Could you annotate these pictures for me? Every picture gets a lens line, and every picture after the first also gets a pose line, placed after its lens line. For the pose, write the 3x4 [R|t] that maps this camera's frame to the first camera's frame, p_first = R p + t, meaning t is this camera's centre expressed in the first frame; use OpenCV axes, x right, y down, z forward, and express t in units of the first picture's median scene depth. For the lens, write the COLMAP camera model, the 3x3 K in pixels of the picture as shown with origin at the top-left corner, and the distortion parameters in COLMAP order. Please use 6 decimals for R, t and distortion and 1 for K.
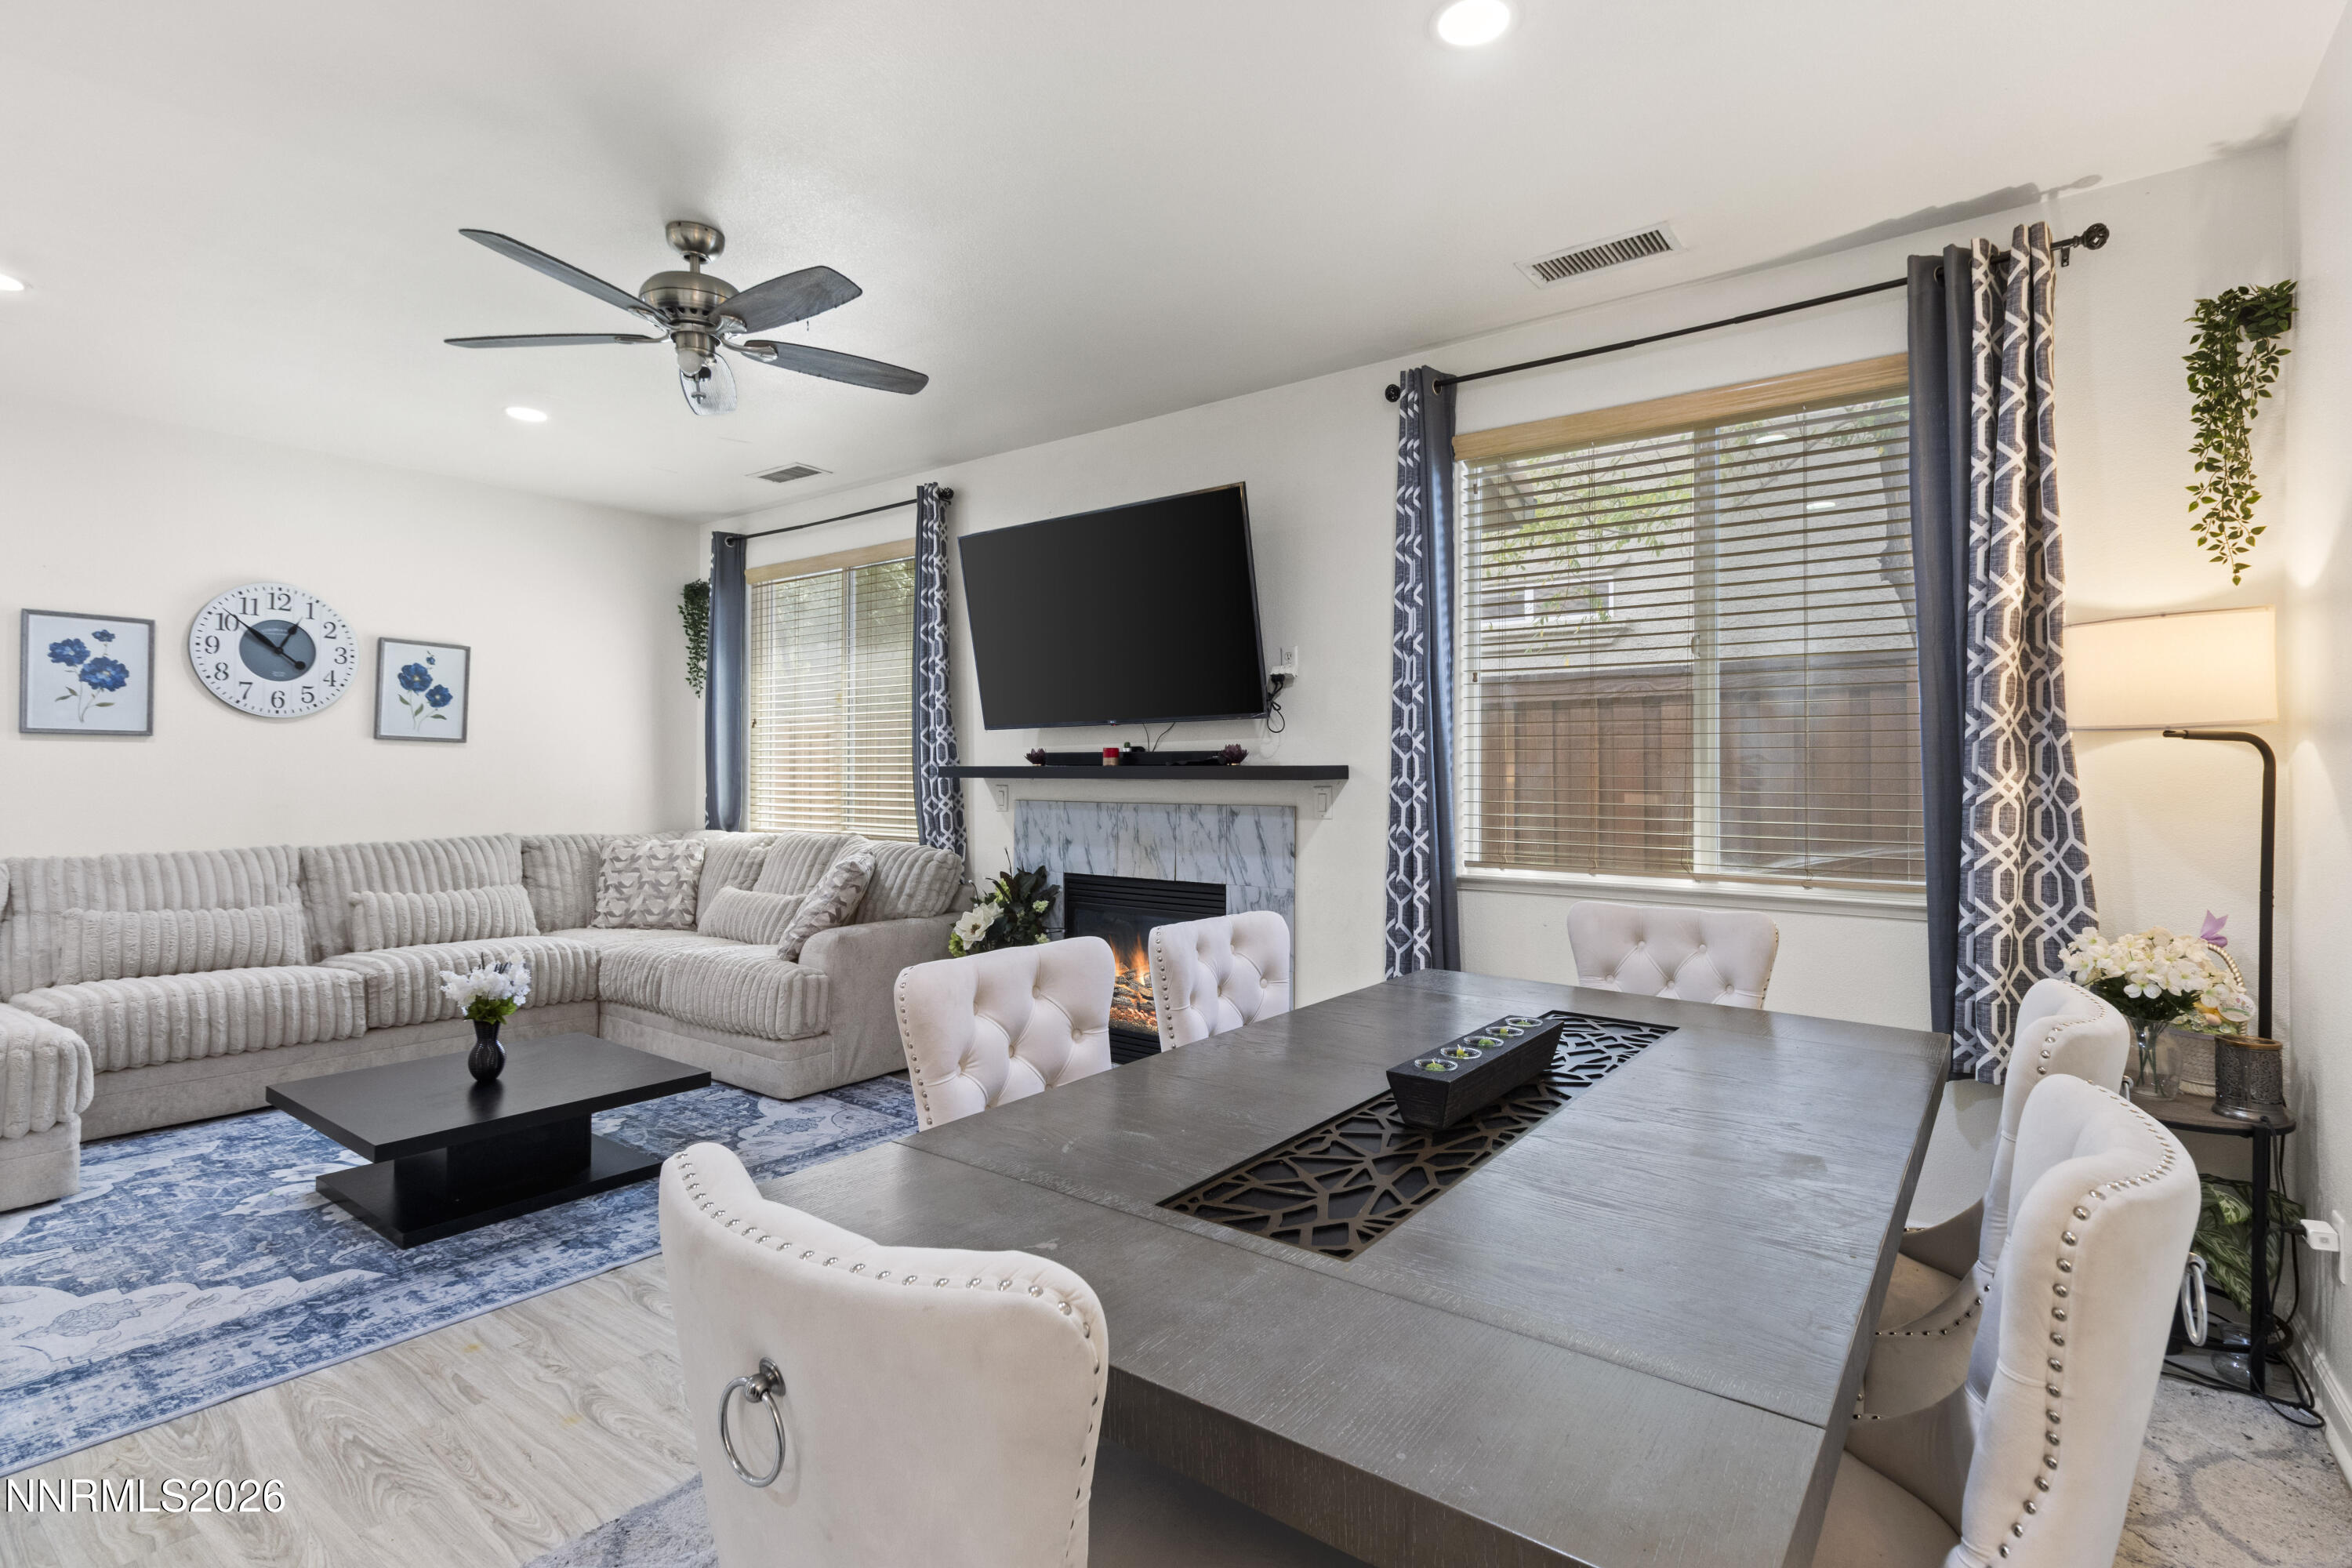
lens RADIAL K [[1109.7, 0, 1181.3], [0, 1109.7, 764.0], [0, 0, 1]] dist [0.003953, 0.000973]
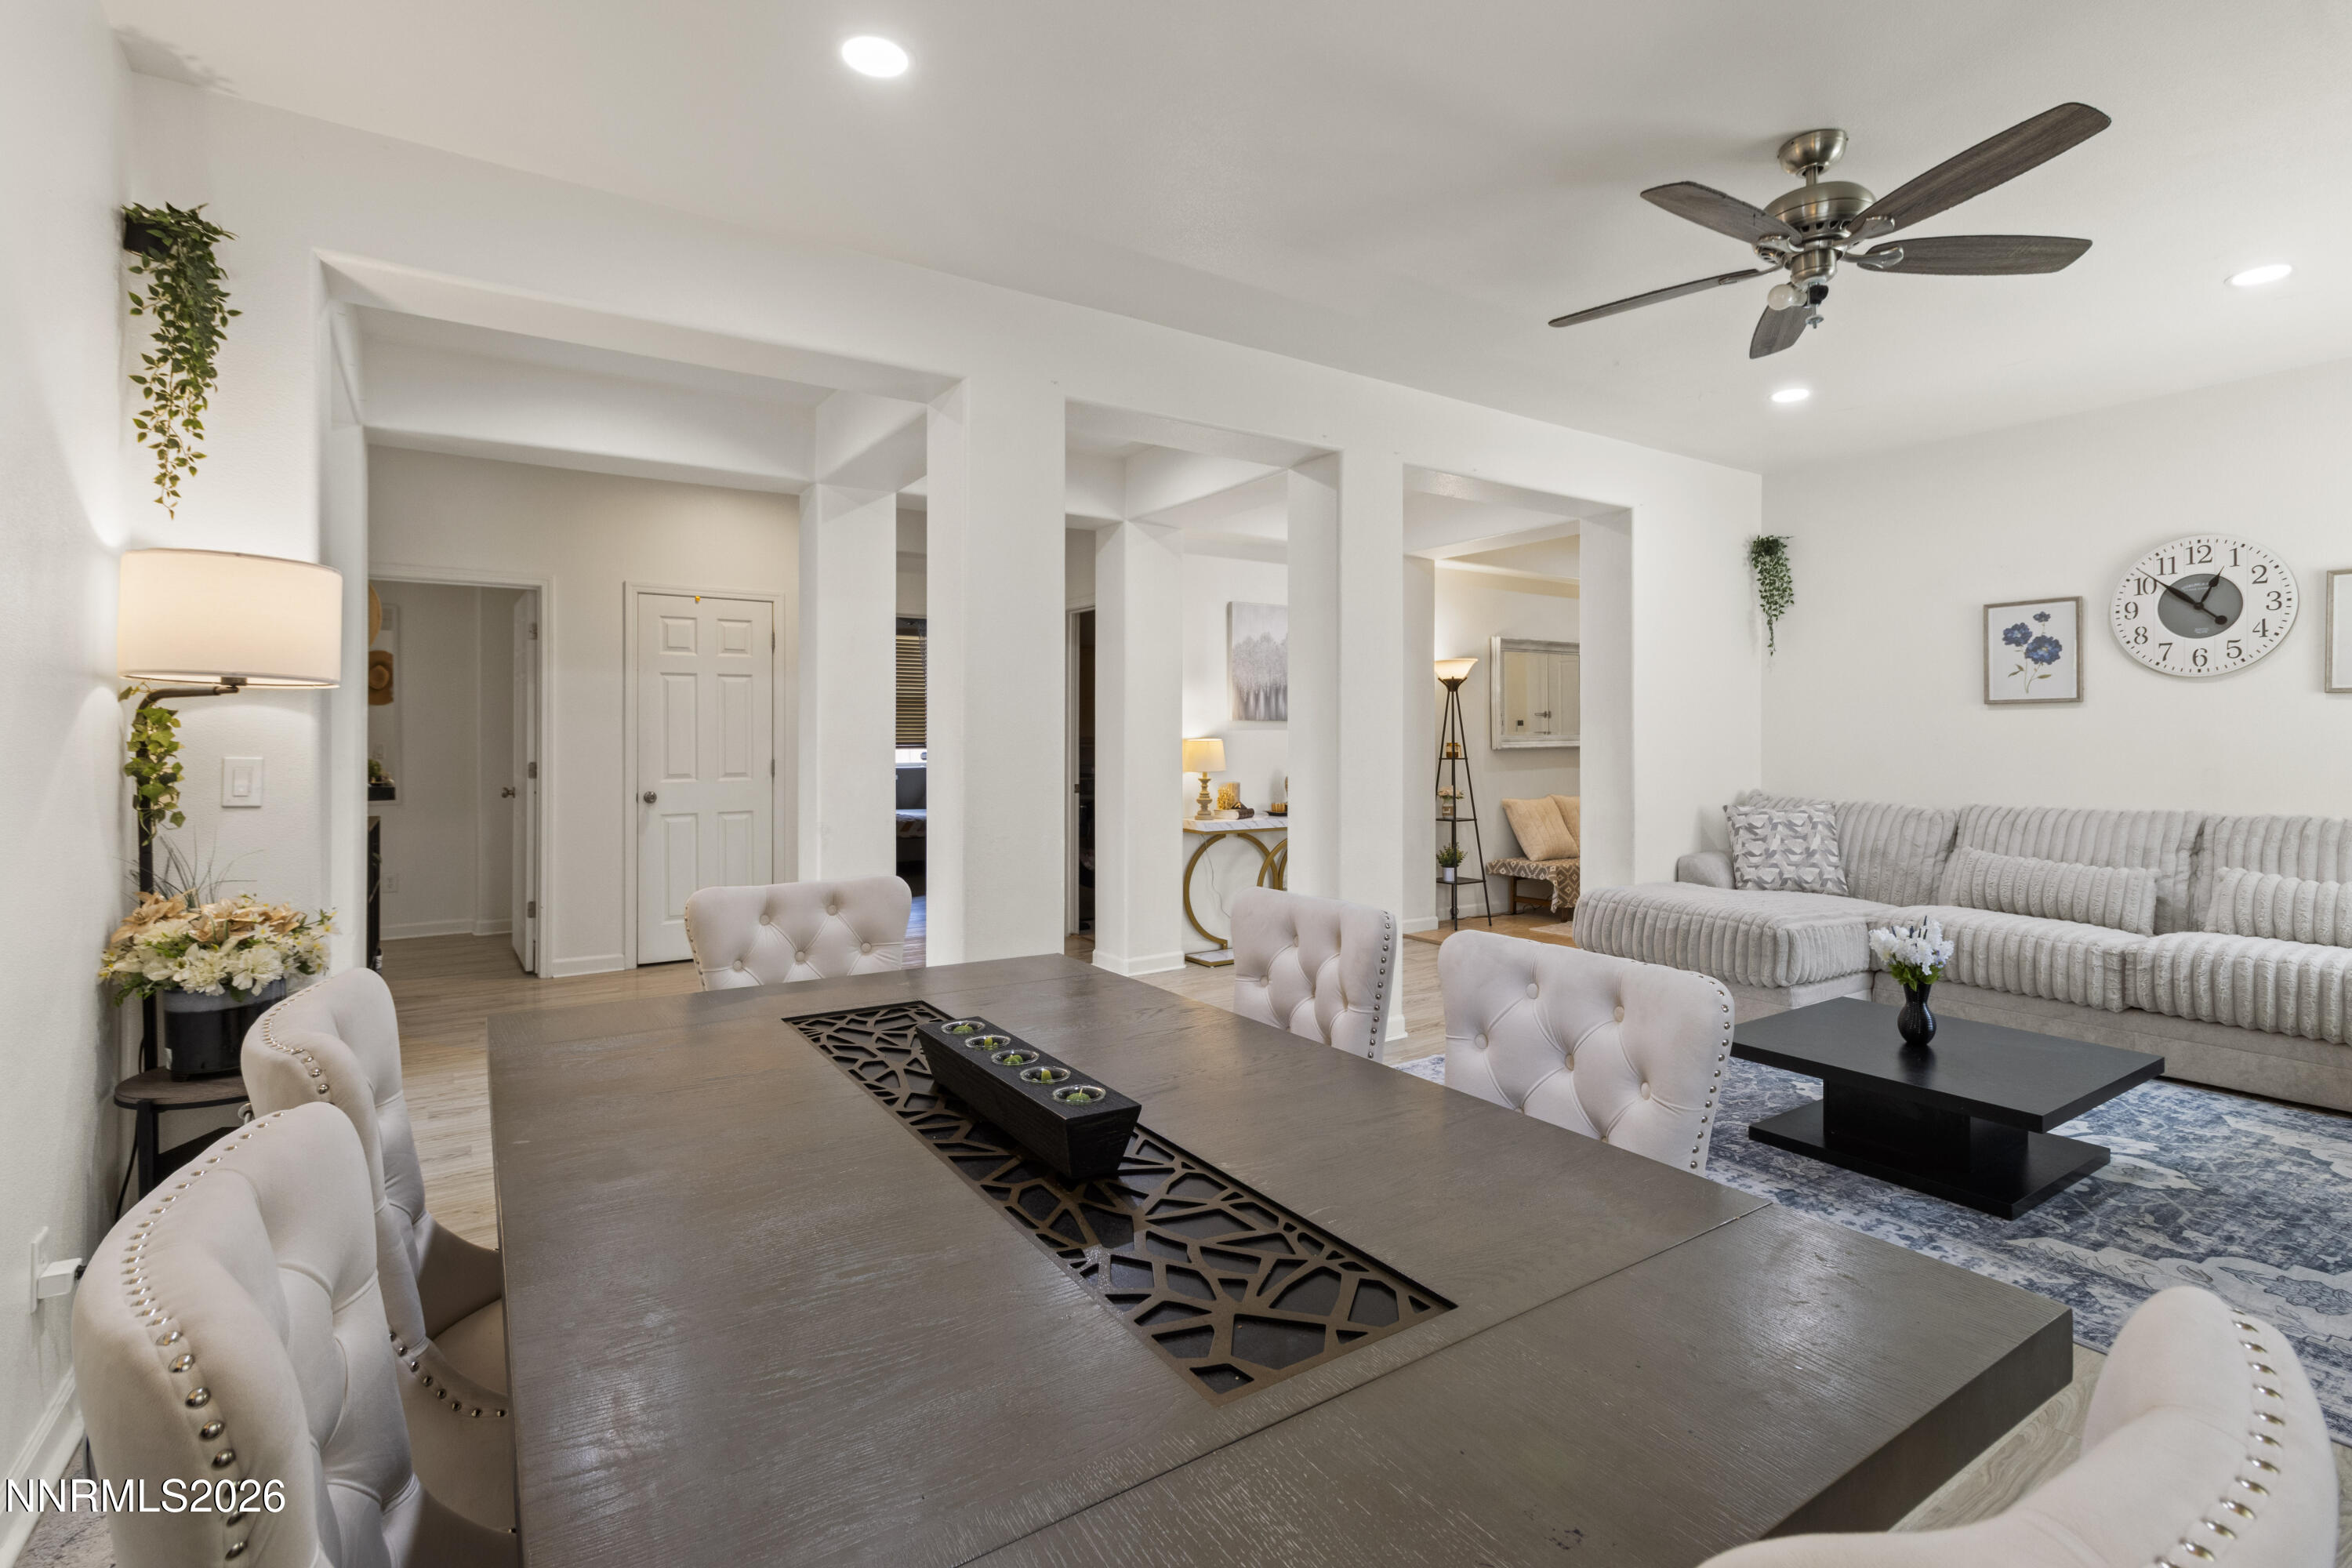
lens RADIAL K [[1109.7, 0, 1207.6], [0, 1109.7, 751.0], [0, 0, 1]] dist [0.003953, 0.000973]
pose [[-0.317115, 0.008981, -0.948344, 0.441999], [0.013668, 0.999895, 0.004899, 0.006617], [0.948289, -0.011409, -0.317205, 0.609645]]
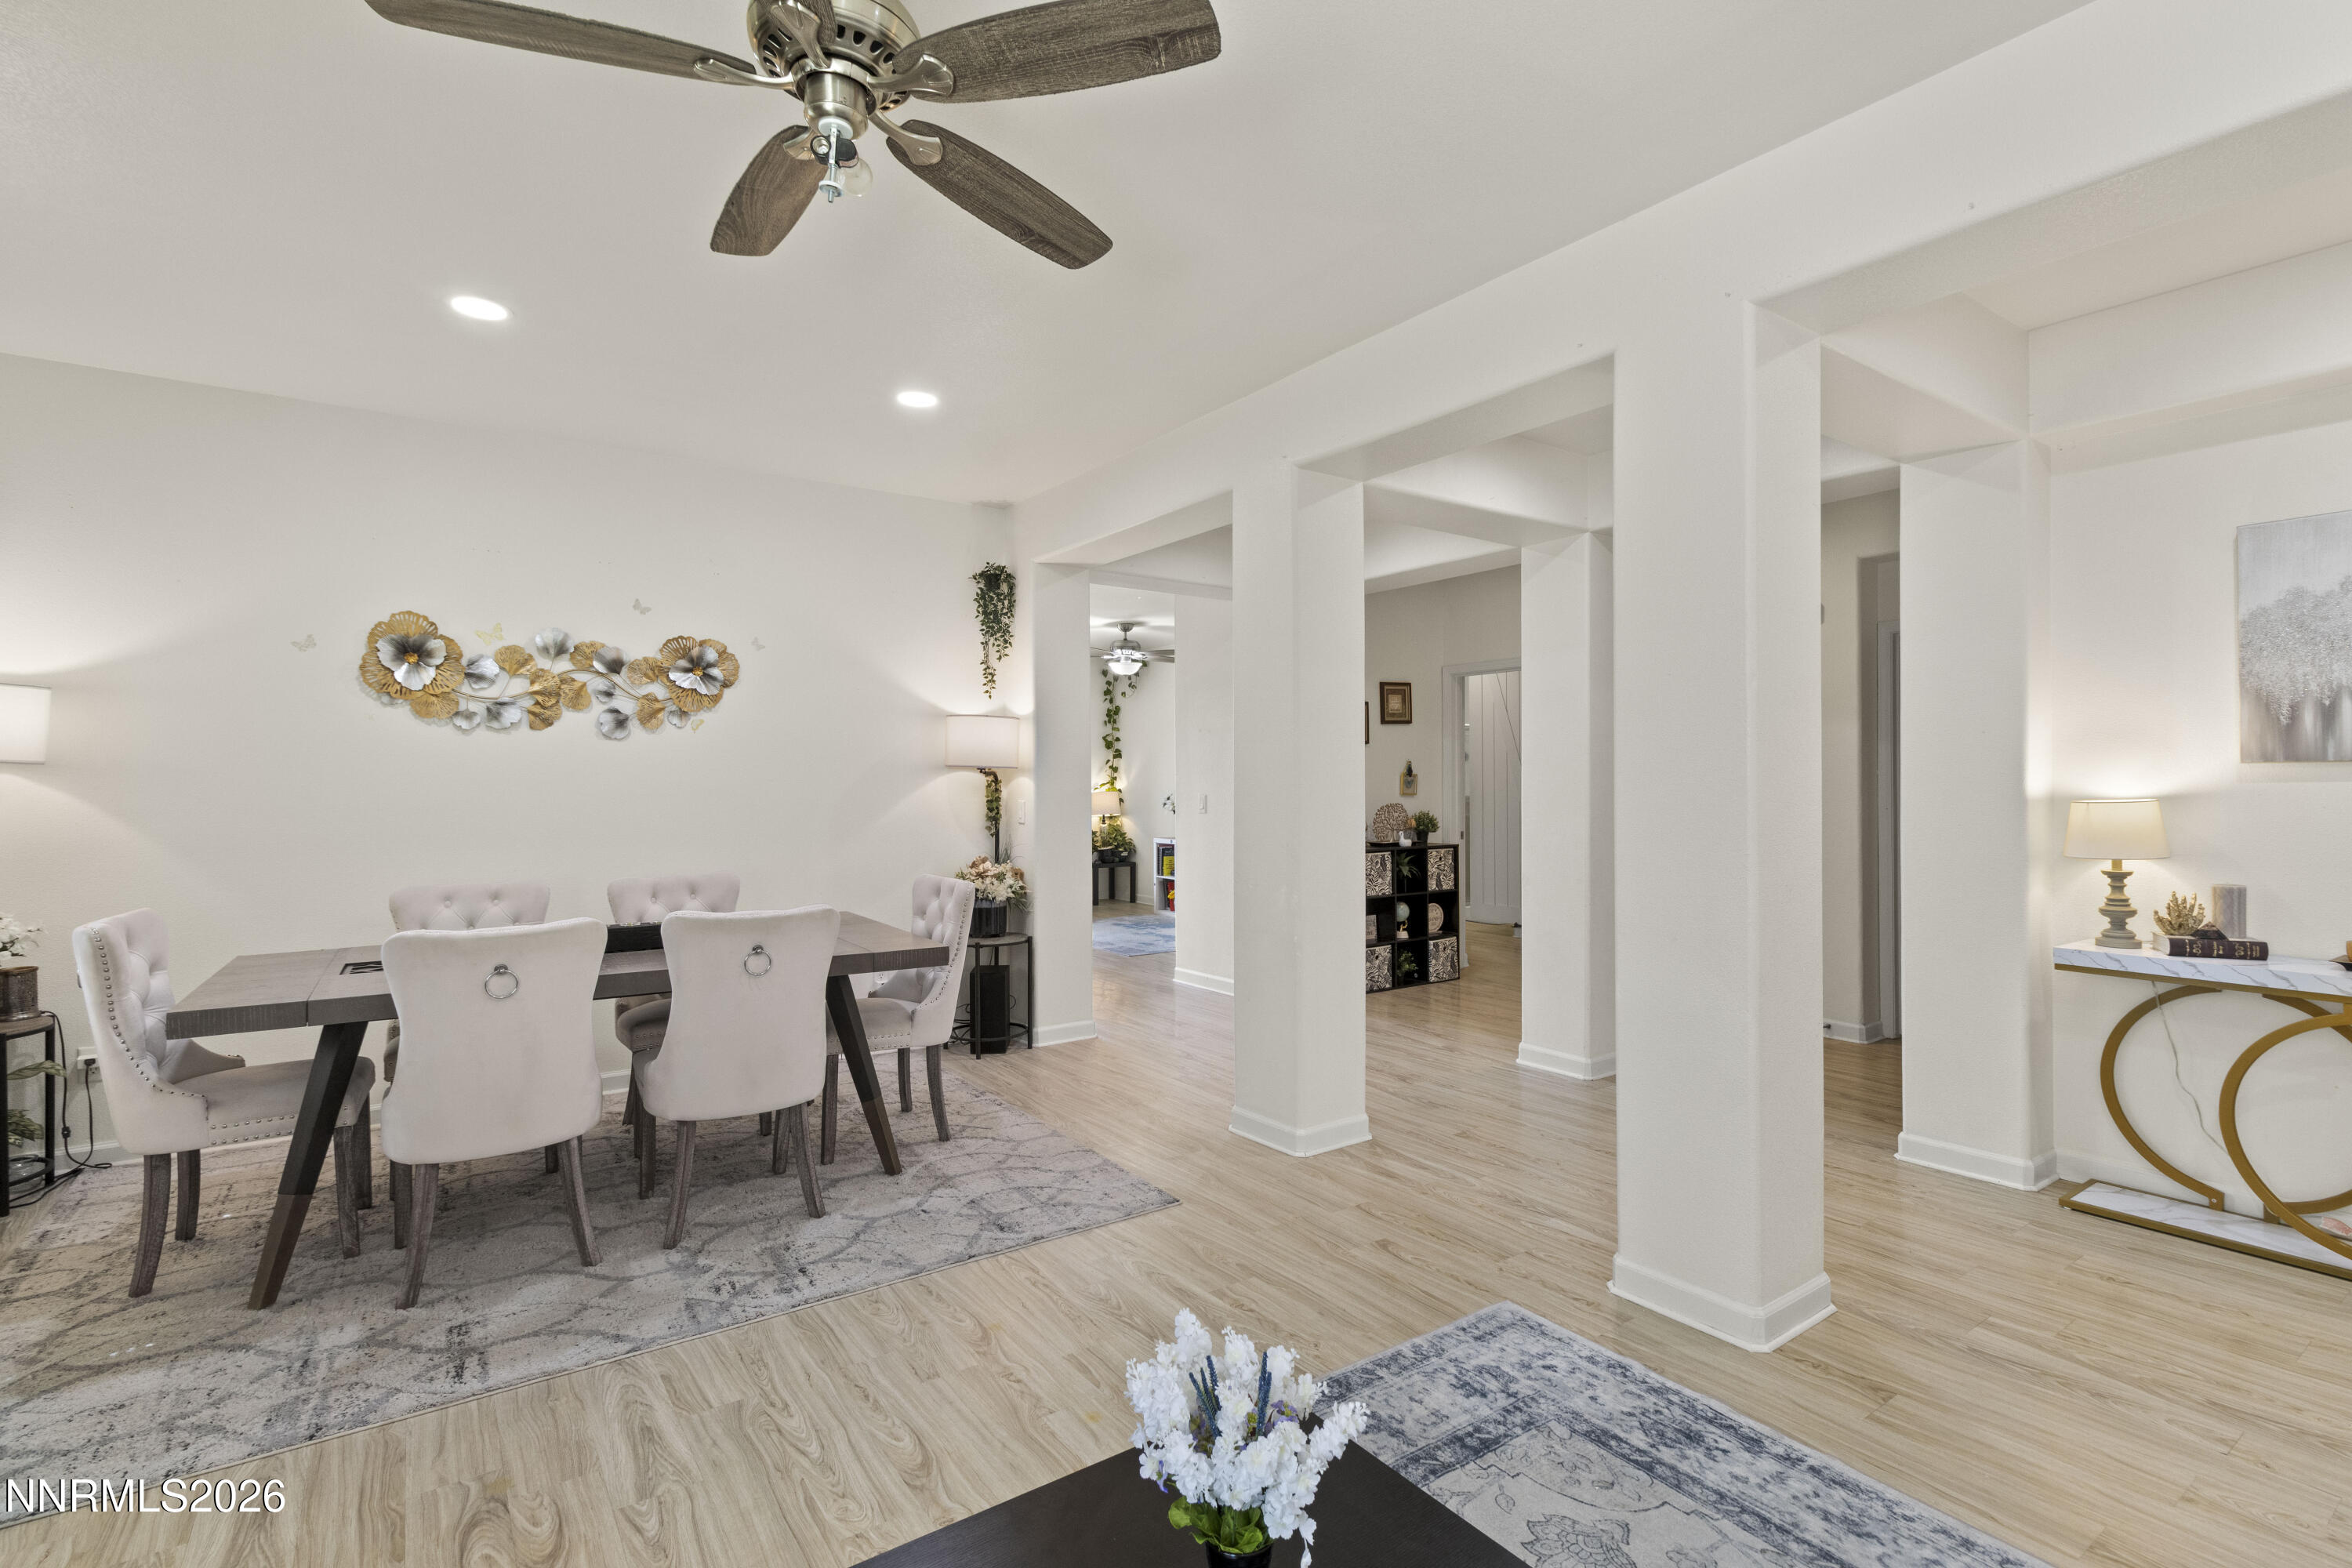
lens RADIAL K [[1109.7, 0, 1175.8], [0, 1109.7, 780.3], [0, 0, 1]] dist [0.003953, 0.000973]
pose [[-0.944385, -0.001822, 0.328838, -0.628036], [-0.006761, 0.999881, -0.013877, -0.000238], [-0.328773, -0.015329, -0.944285, 1.150503]]
